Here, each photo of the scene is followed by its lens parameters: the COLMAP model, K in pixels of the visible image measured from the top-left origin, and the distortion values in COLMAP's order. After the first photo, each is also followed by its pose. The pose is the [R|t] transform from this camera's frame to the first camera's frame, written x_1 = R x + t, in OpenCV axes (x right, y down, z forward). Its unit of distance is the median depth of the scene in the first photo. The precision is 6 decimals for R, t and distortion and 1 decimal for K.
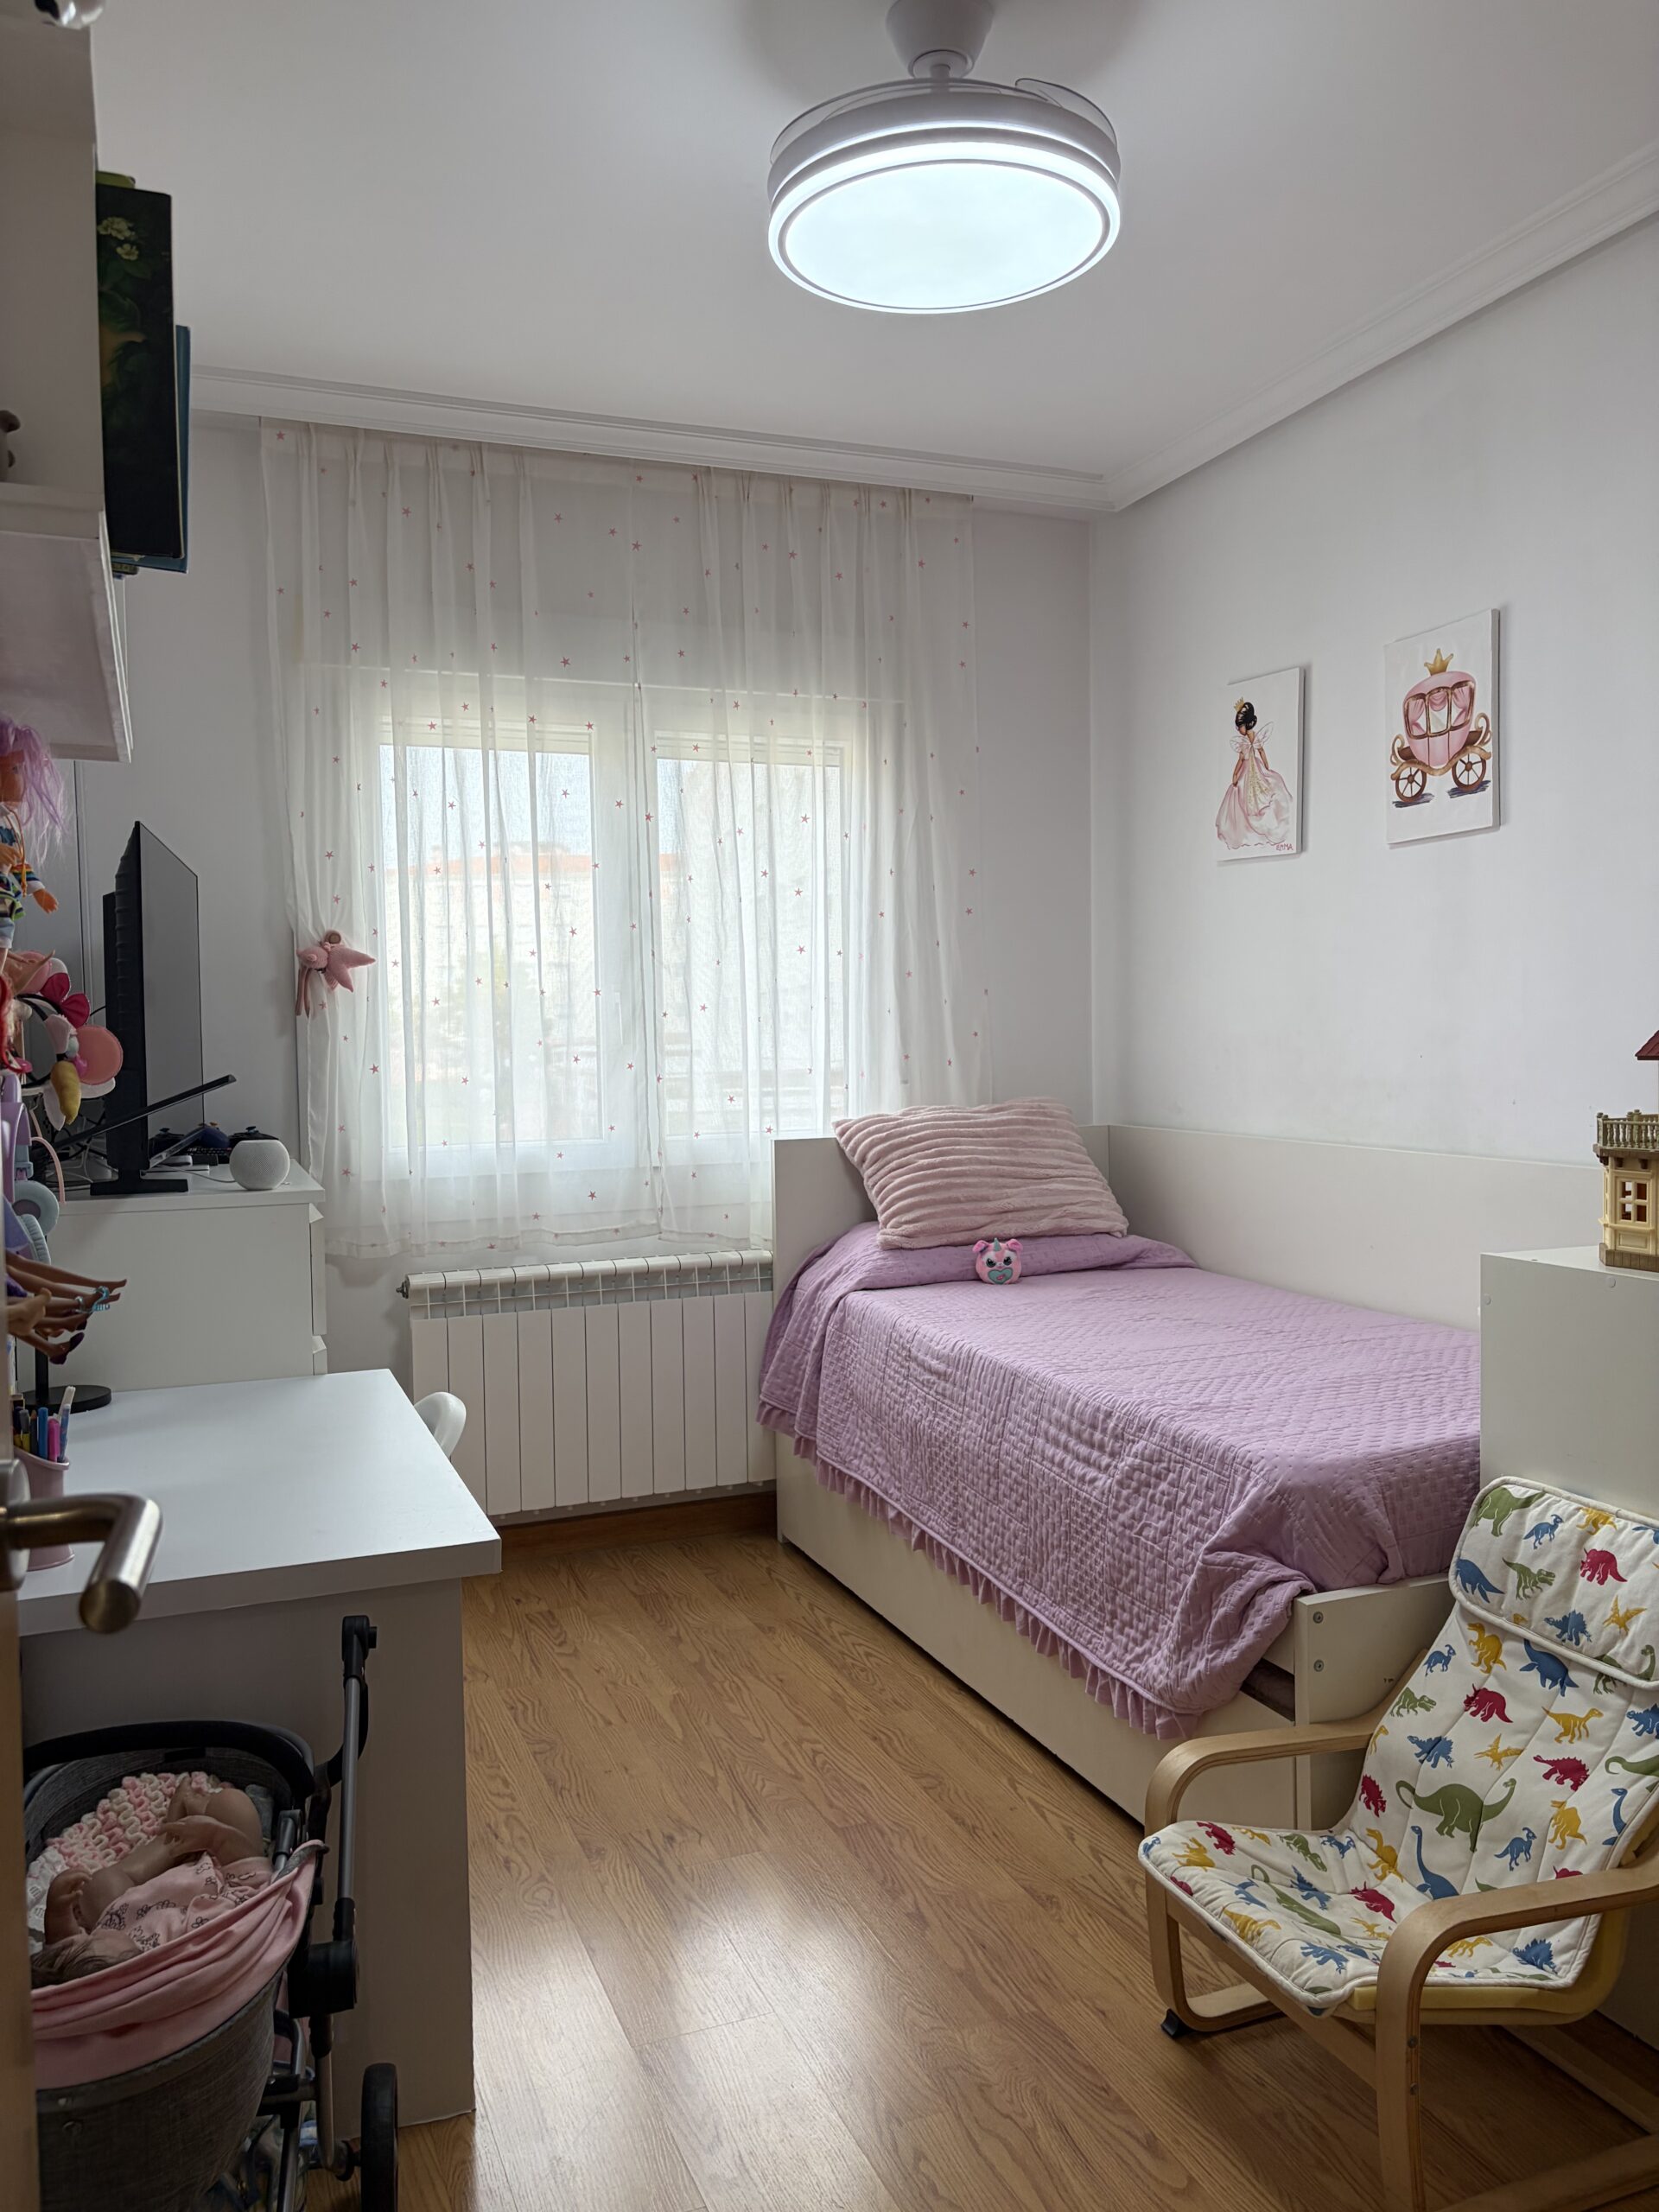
lens RADIAL K [[1672.8, 0, 820.0], [0, 1672.8, 1095.7], [0, 0, 1]] dist [0.059361, -0.072811]
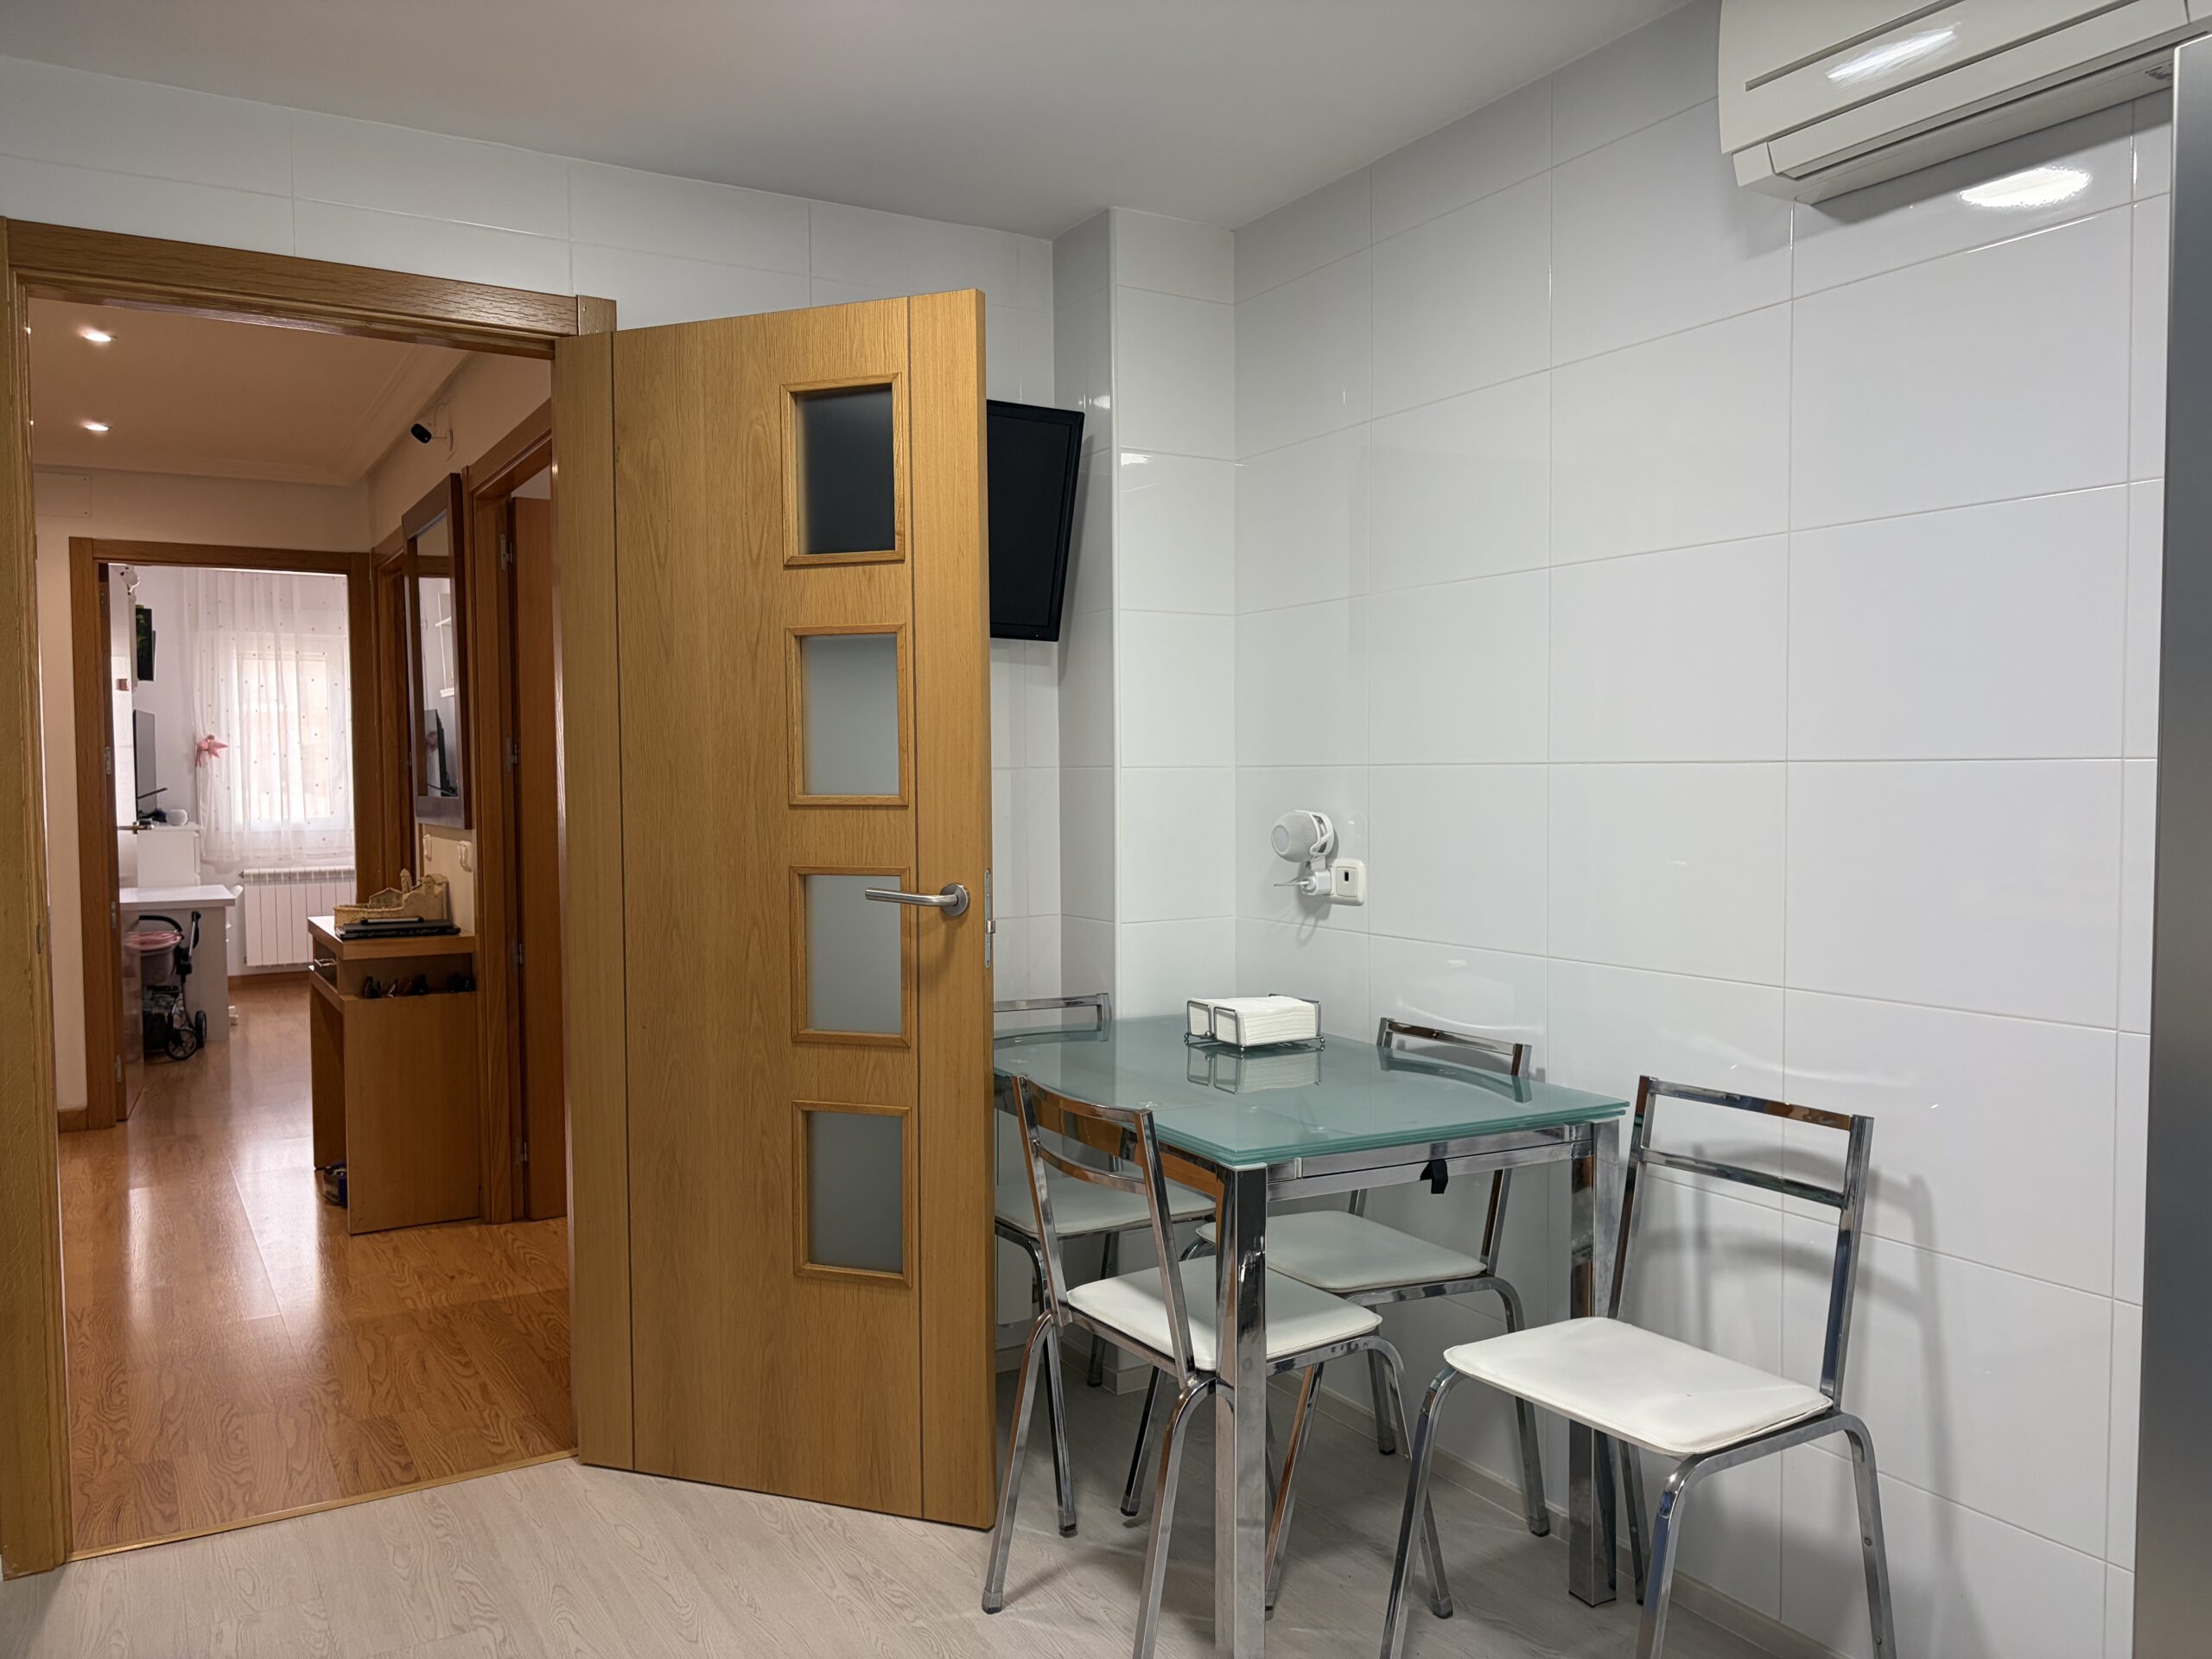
lens RADIAL K [[1672.8, 0, 1112.6], [0, 1672.8, 839.9], [0, 0, 1]] dist [0.059361, -0.072811]
pose [[0.986617, 0.004915, 0.162983, 0.630630], [-0.005292, 0.999984, 0.001875, 0.050001], [-0.162971, -0.002712, 0.986627, -1.726632]]
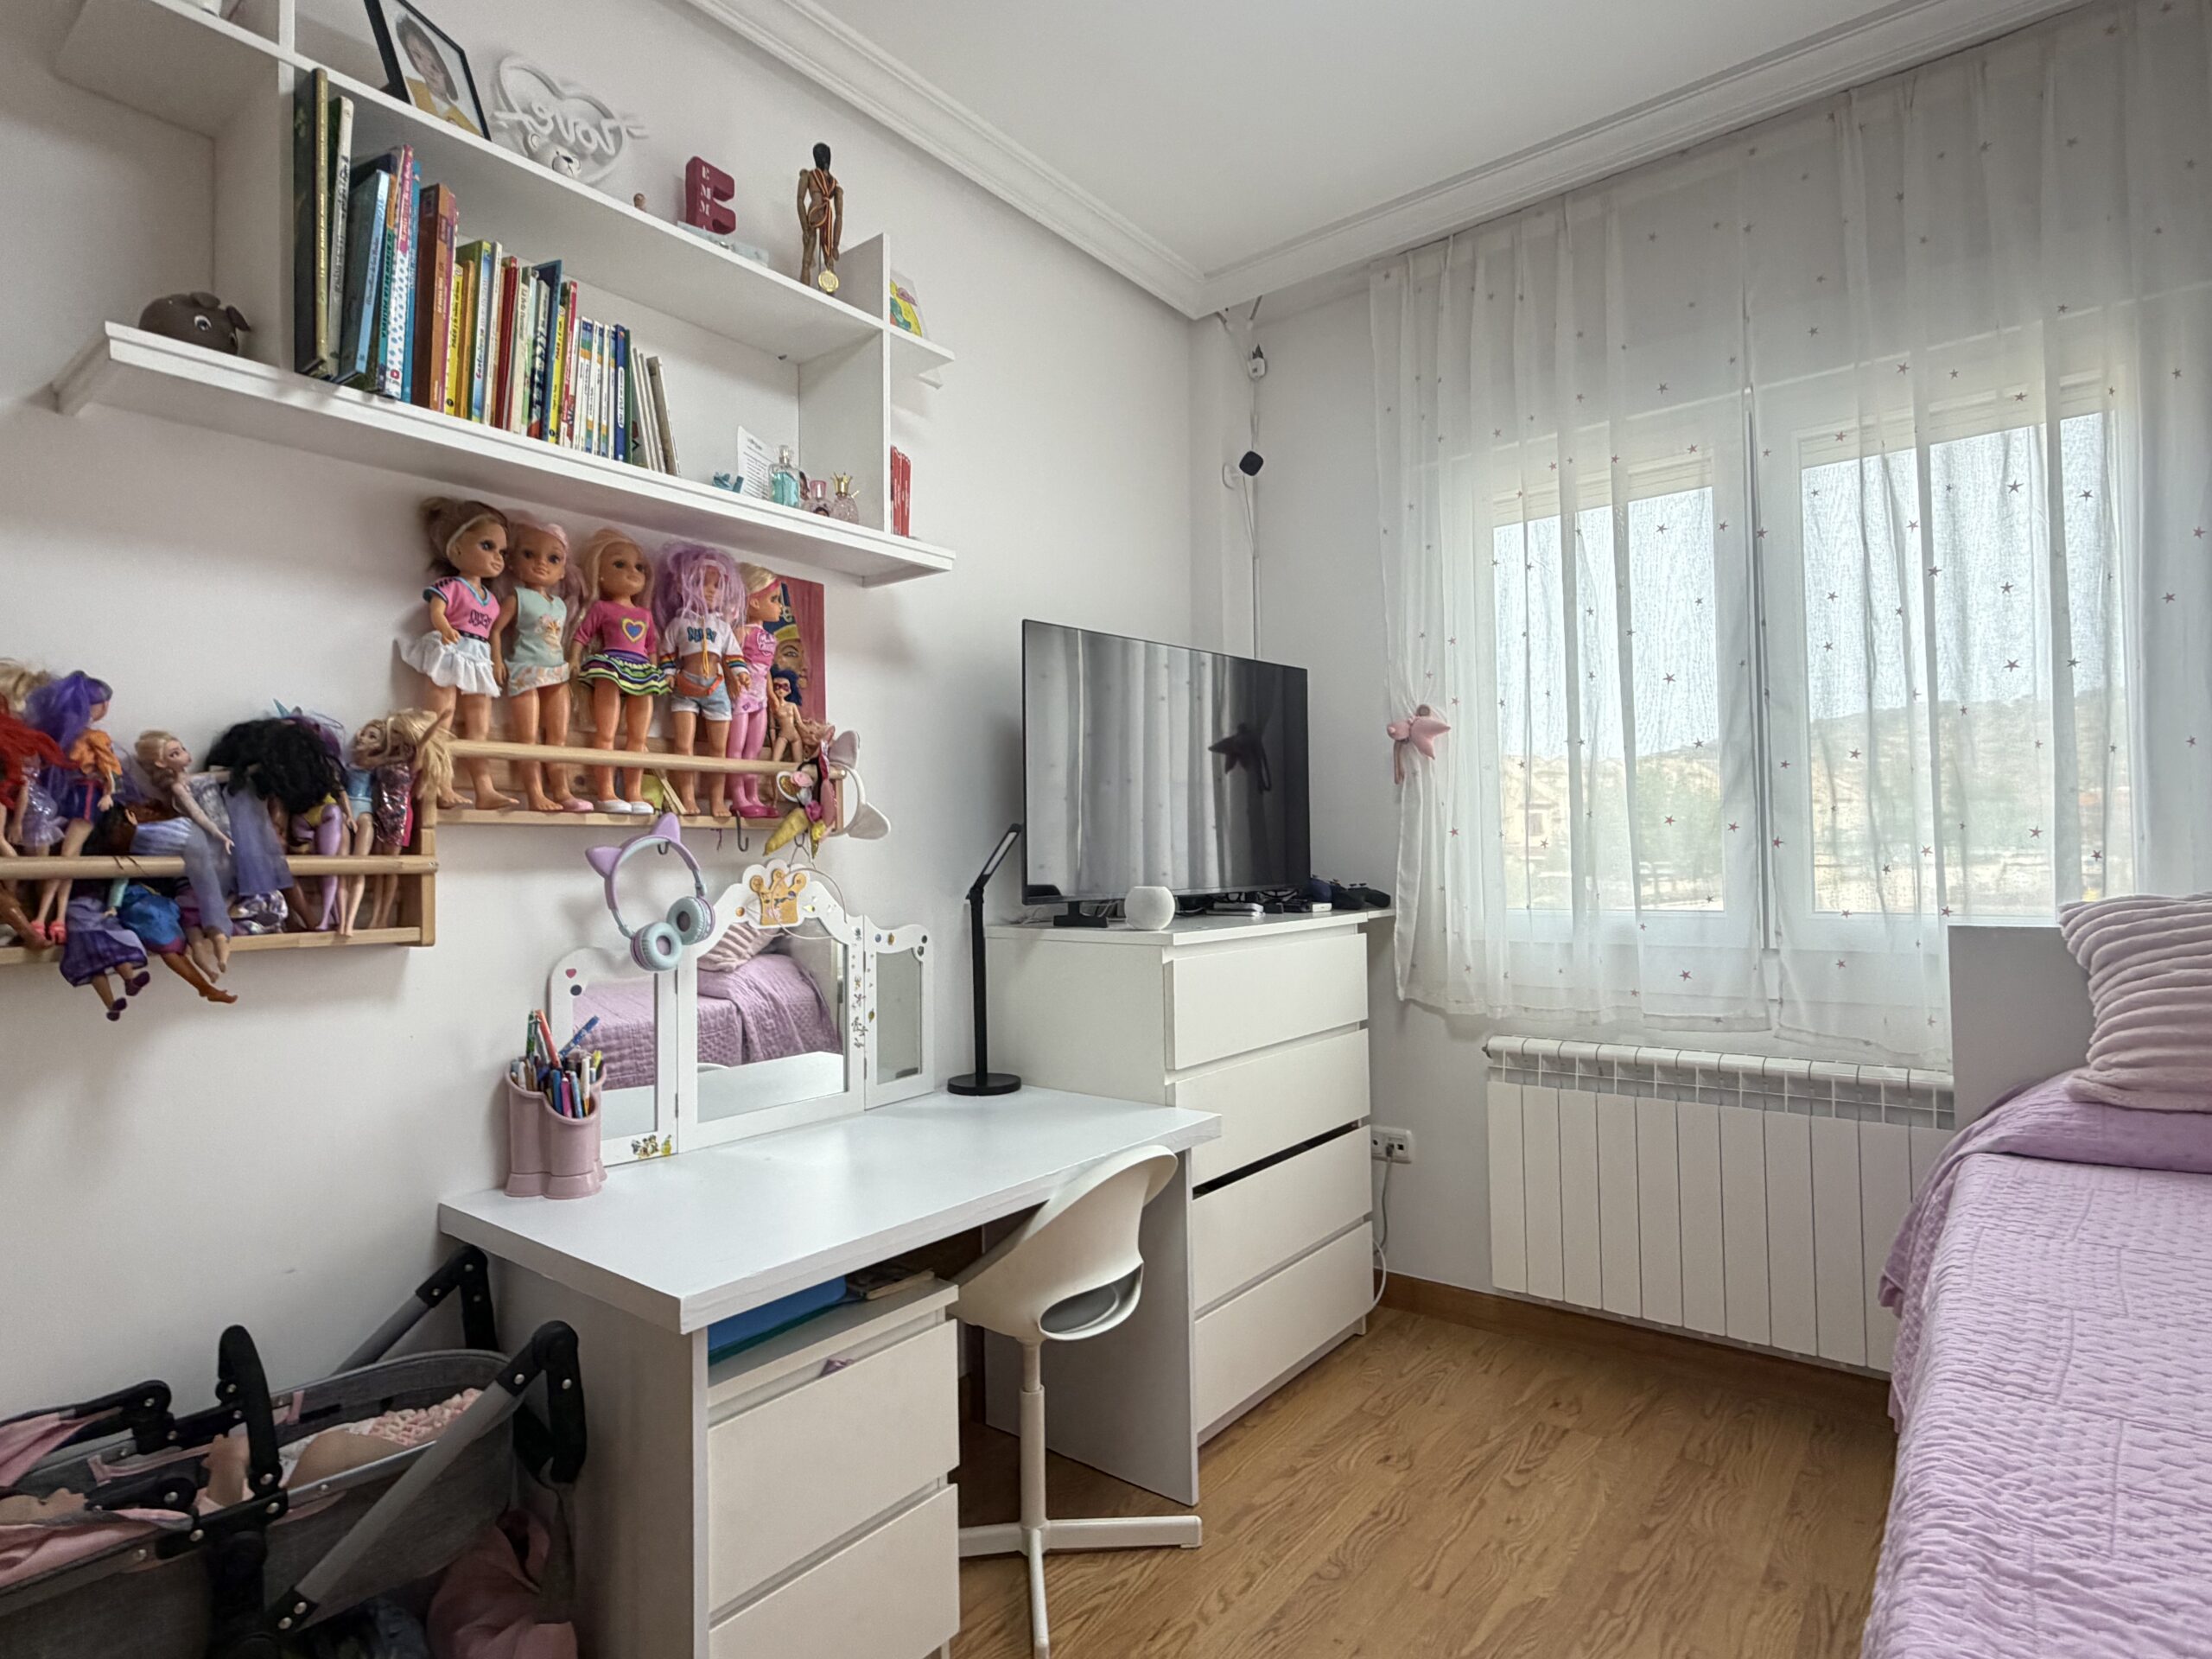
lens RADIAL K [[1161.1, 0, 1104.3], [0, 1161.1, 825.8], [0, 0, 1]] dist [-0.003329, -0.000394]
pose [[0.495074, -0.015111, -0.868719, 0.246844], [-0.028008, 0.999052, -0.033339, 0.010006], [0.868399, 0.040837, 0.494182, 0.440236]]
